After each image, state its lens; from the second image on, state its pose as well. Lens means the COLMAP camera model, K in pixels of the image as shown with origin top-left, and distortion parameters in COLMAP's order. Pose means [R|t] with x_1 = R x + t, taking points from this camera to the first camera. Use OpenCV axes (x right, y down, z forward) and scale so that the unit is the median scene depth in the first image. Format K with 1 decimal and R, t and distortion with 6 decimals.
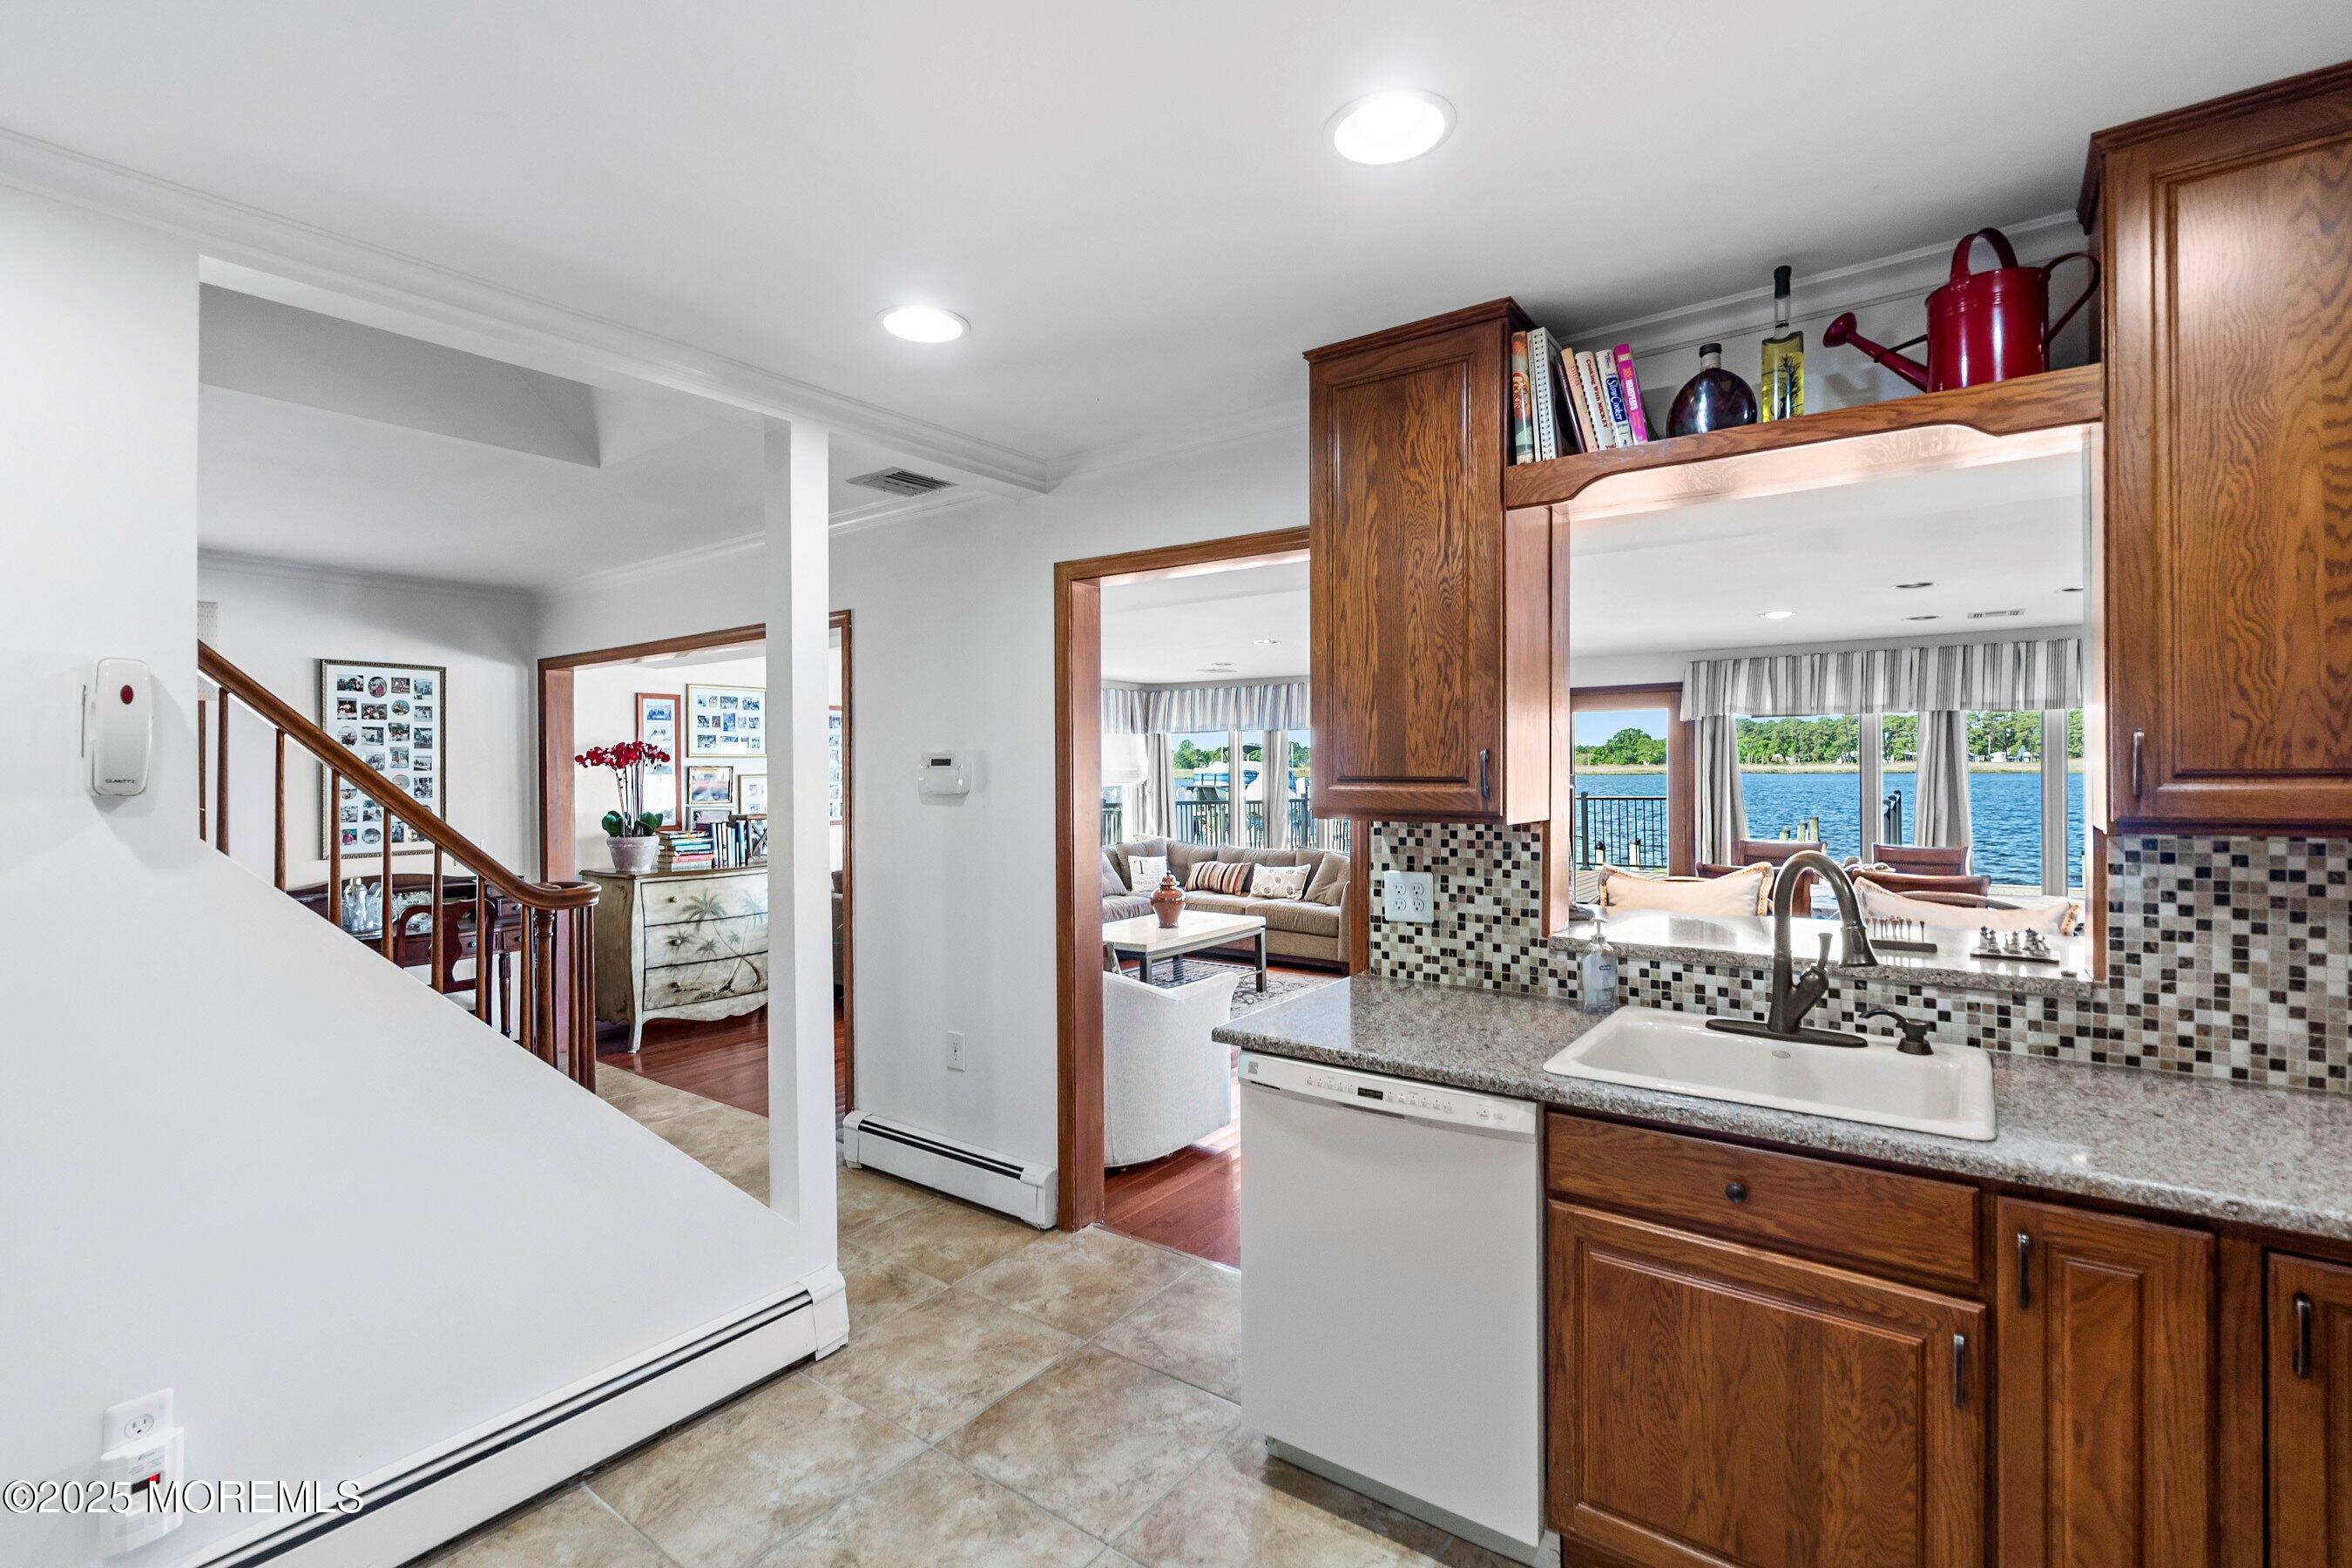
lens RADIAL K [[1080.6, 0, 1167.9], [0, 1080.6, 776.4], [0, 0, 1]] dist [0.002353, 0.000502]
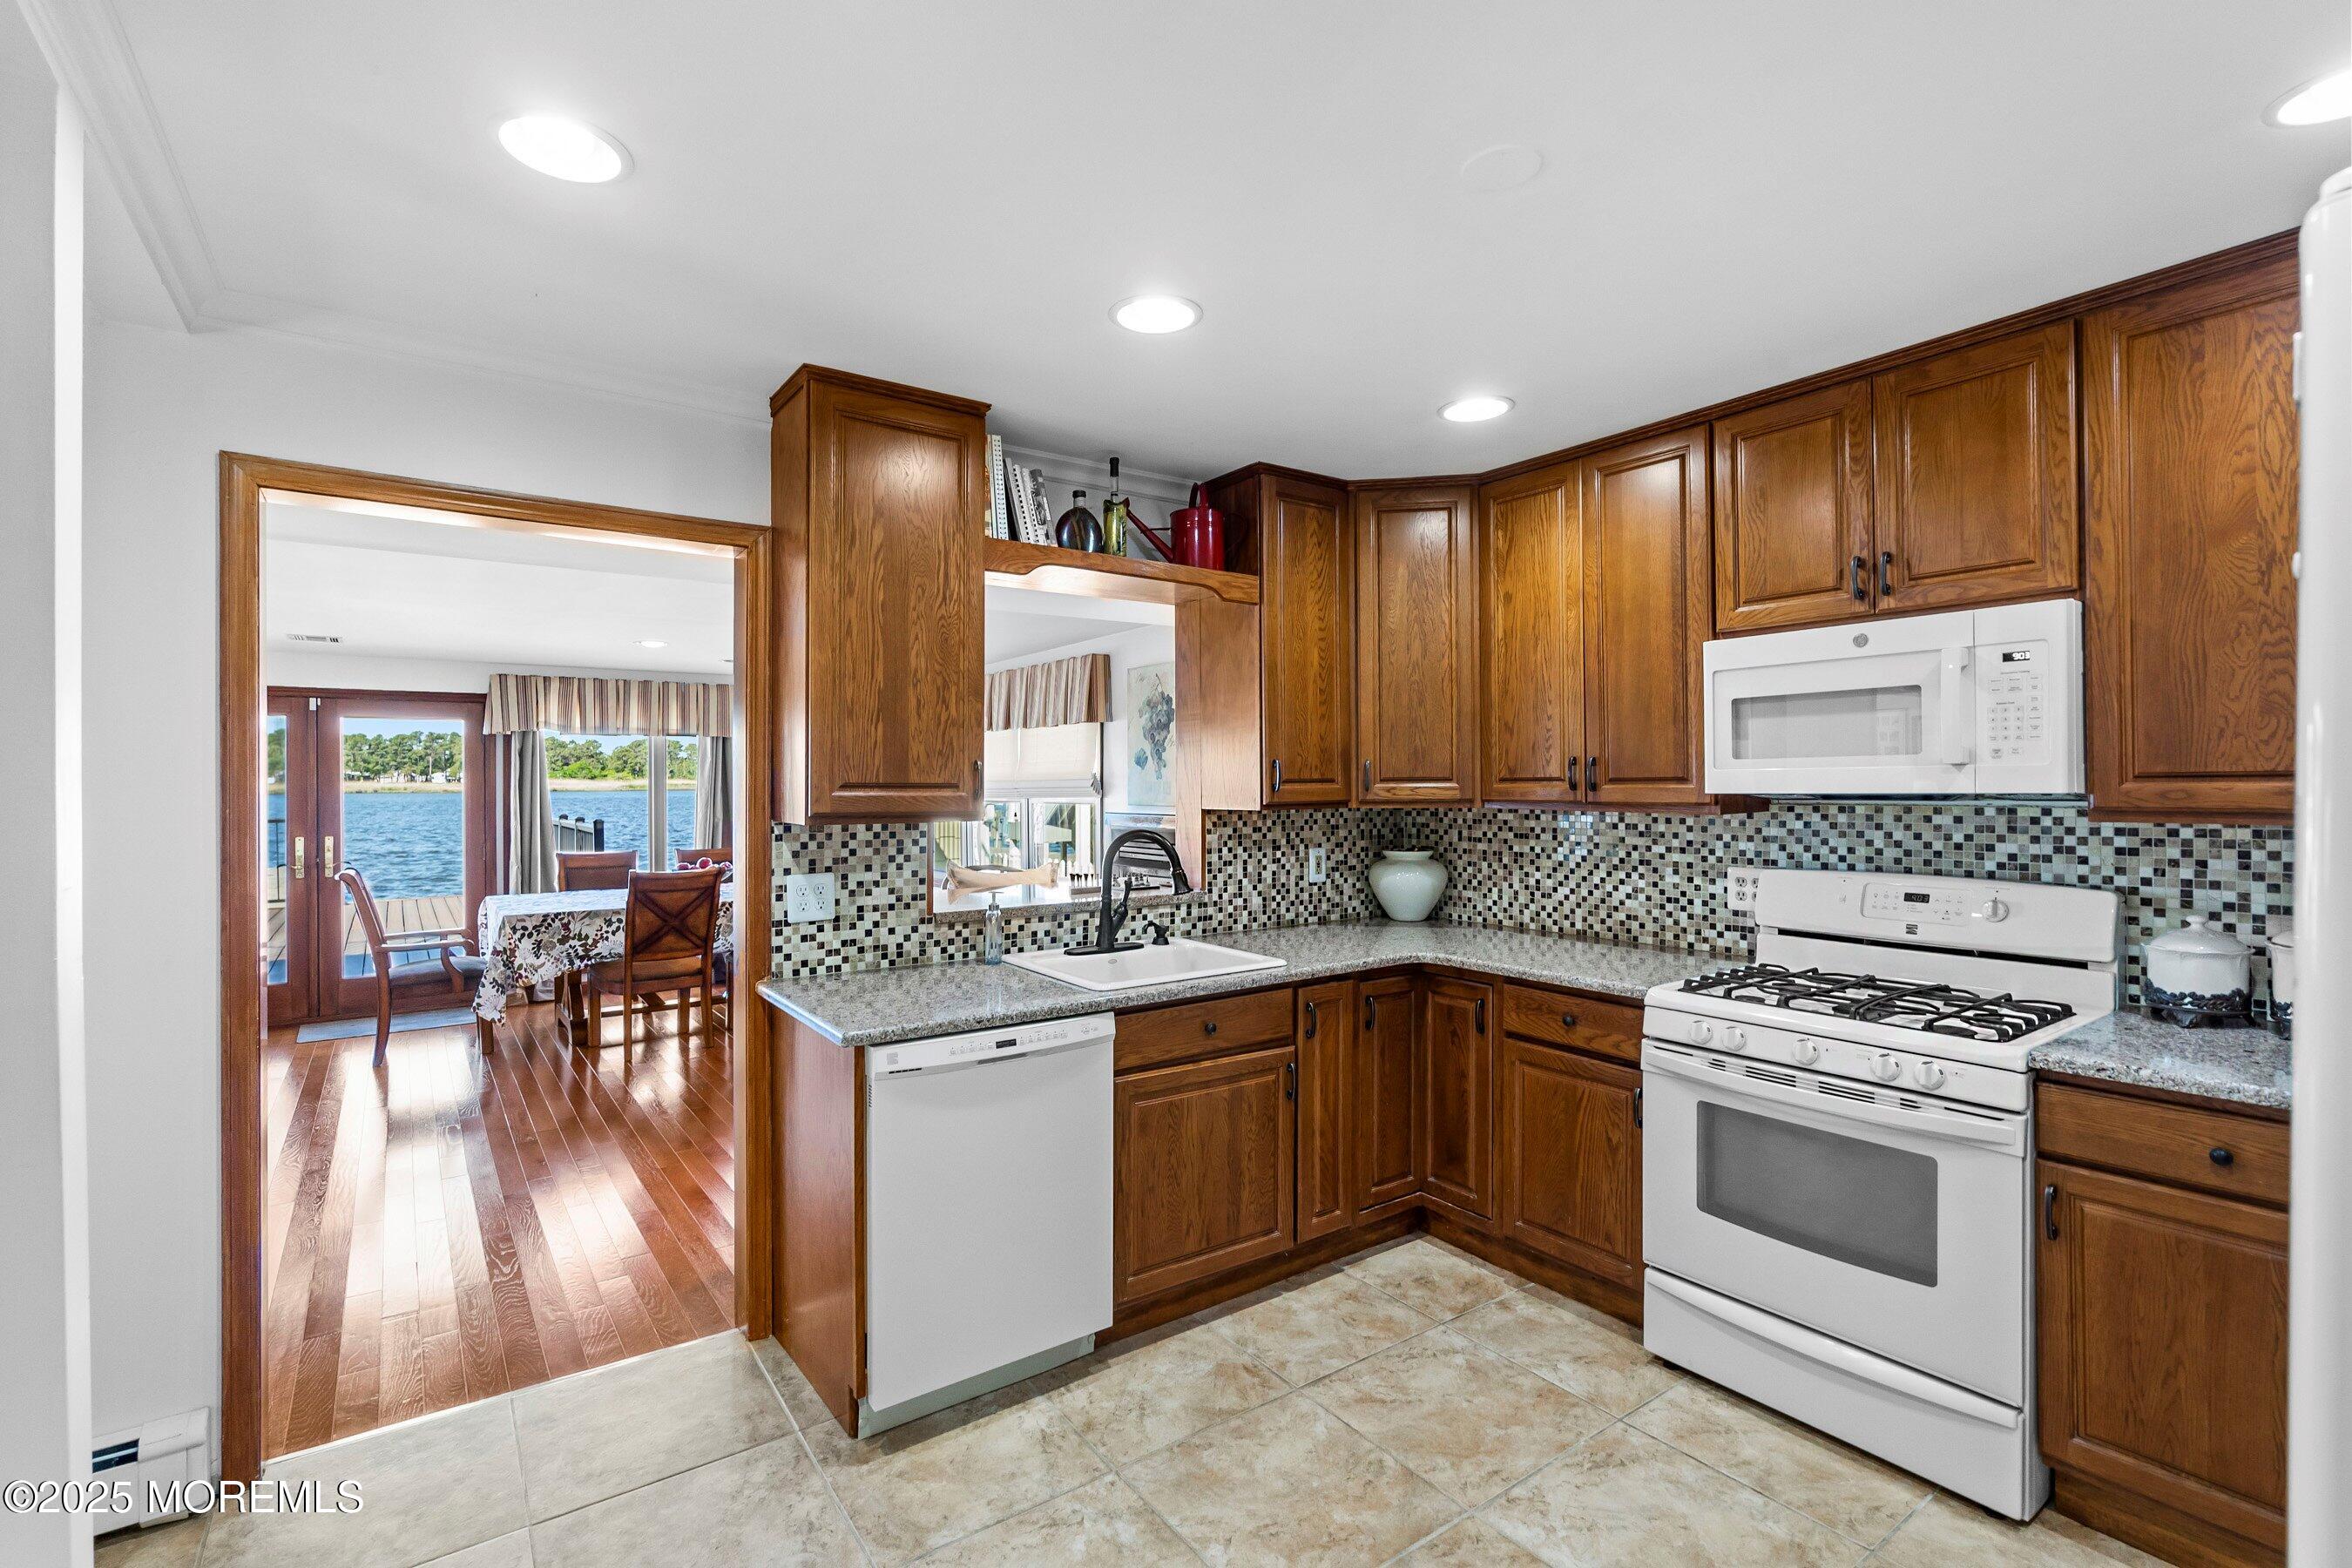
lens RADIAL K [[1066.2, 0, 1171.3], [0, 1066.2, 791.6], [0, 0, 1]] dist [-0.000550, 0.000342]
pose [[0.305588, -0.002852, 0.952160, -0.722870], [0.007256, 0.999973, 0.000666, 0.010115], [-0.952136, 0.006706, 0.305600, 0.373432]]
